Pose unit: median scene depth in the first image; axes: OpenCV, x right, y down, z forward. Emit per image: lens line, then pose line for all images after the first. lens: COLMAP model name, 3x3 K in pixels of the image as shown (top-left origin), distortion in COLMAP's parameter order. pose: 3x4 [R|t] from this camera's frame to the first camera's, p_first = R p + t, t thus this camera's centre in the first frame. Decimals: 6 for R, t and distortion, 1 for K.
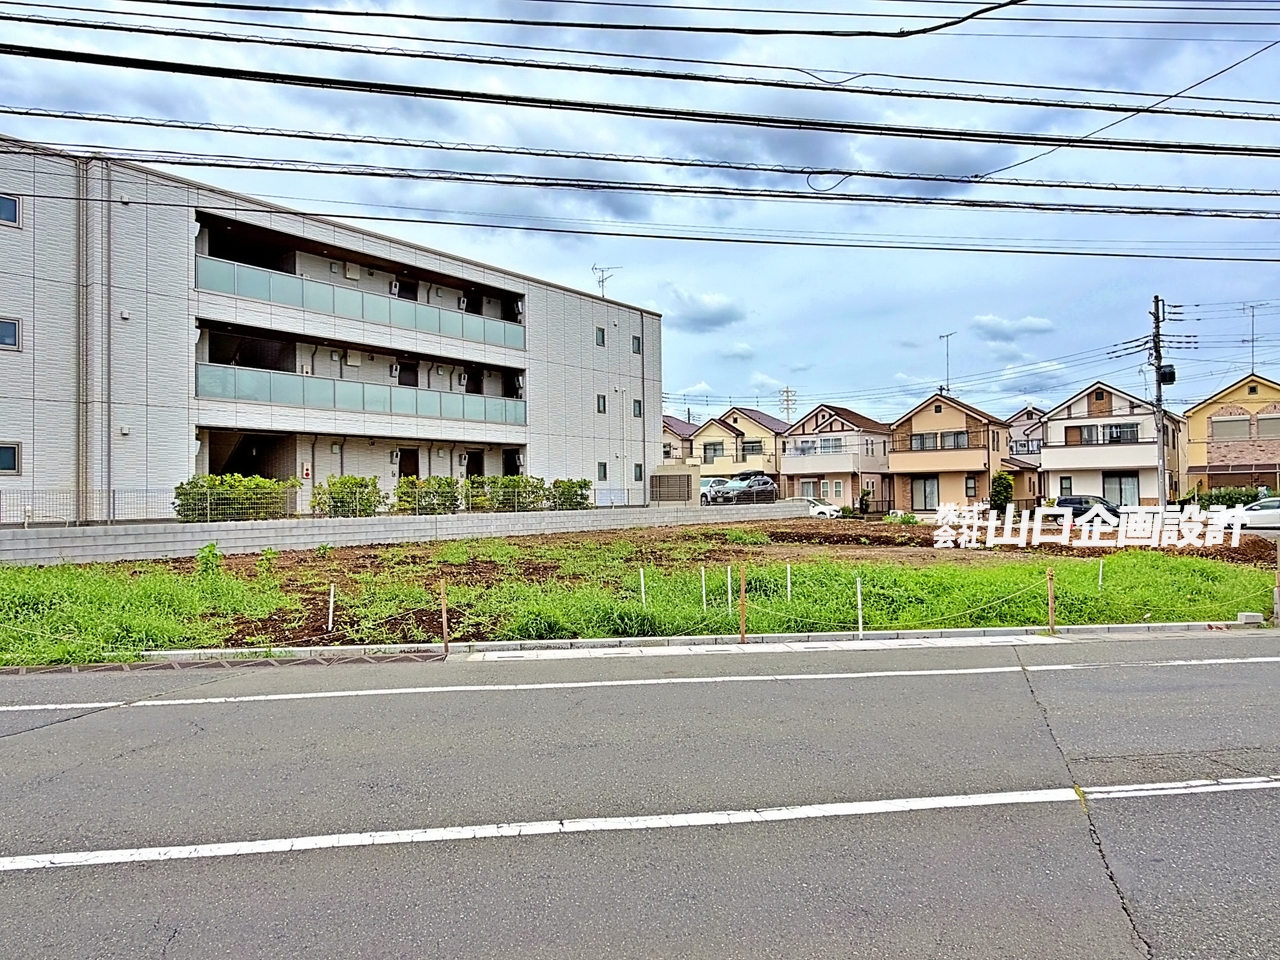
lens RADIAL K [[914.2, 0, 627.0], [0, 914.2, 463.6], [0, 0, 1]] dist [-0.007481, 0.016699]
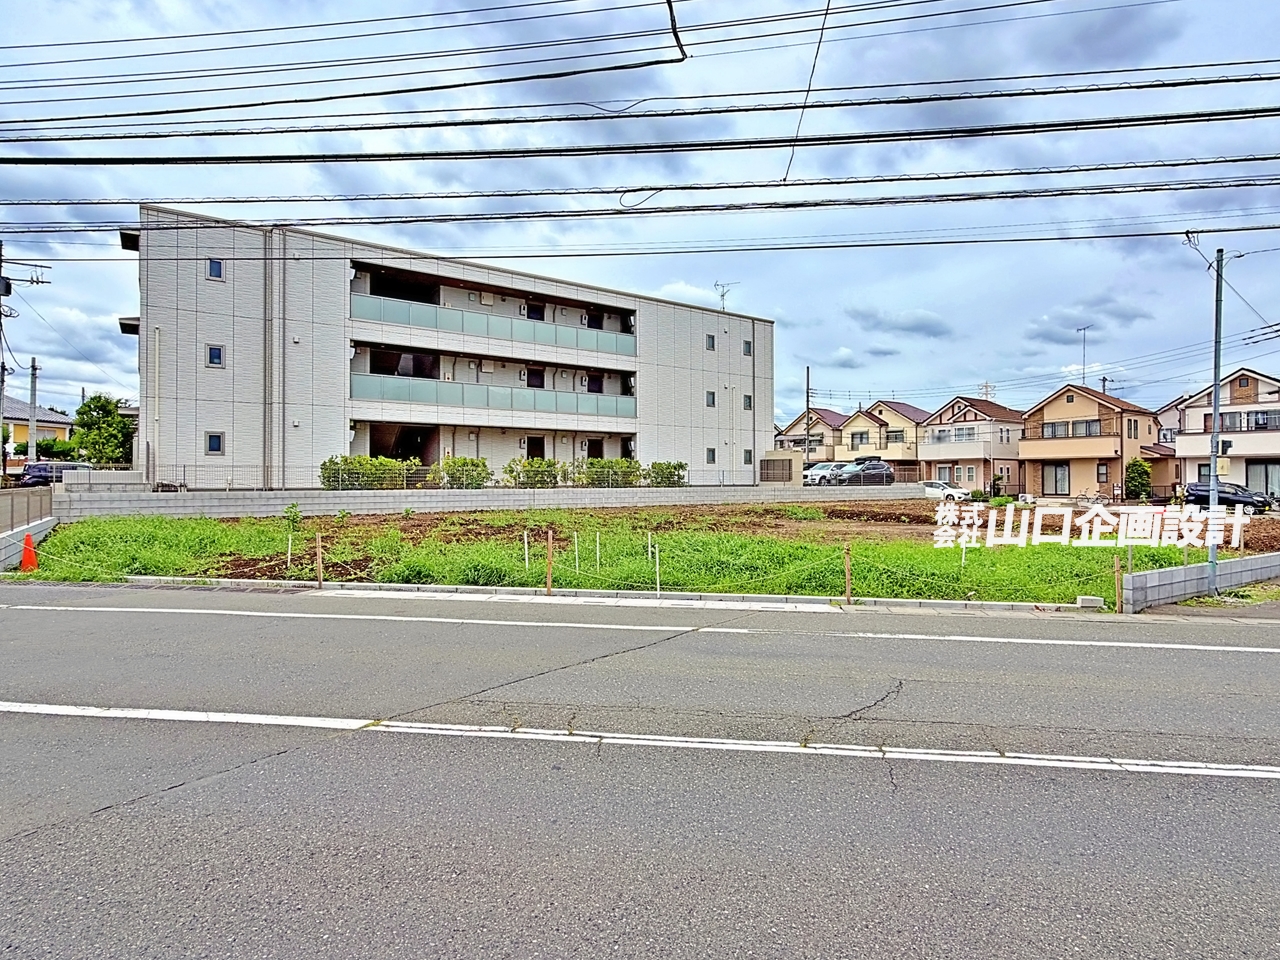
lens RADIAL K [[755.6, 0, 634.4], [0, 755.6, 462.2], [0, 0, 1]] dist [0.007887, -0.000382]
pose [[0.956736, 0.006879, -0.290875, 0.155903], [-0.002755, 0.999890, 0.014585, 0.002555], [0.290943, -0.013152, 0.956650, 0.028022]]
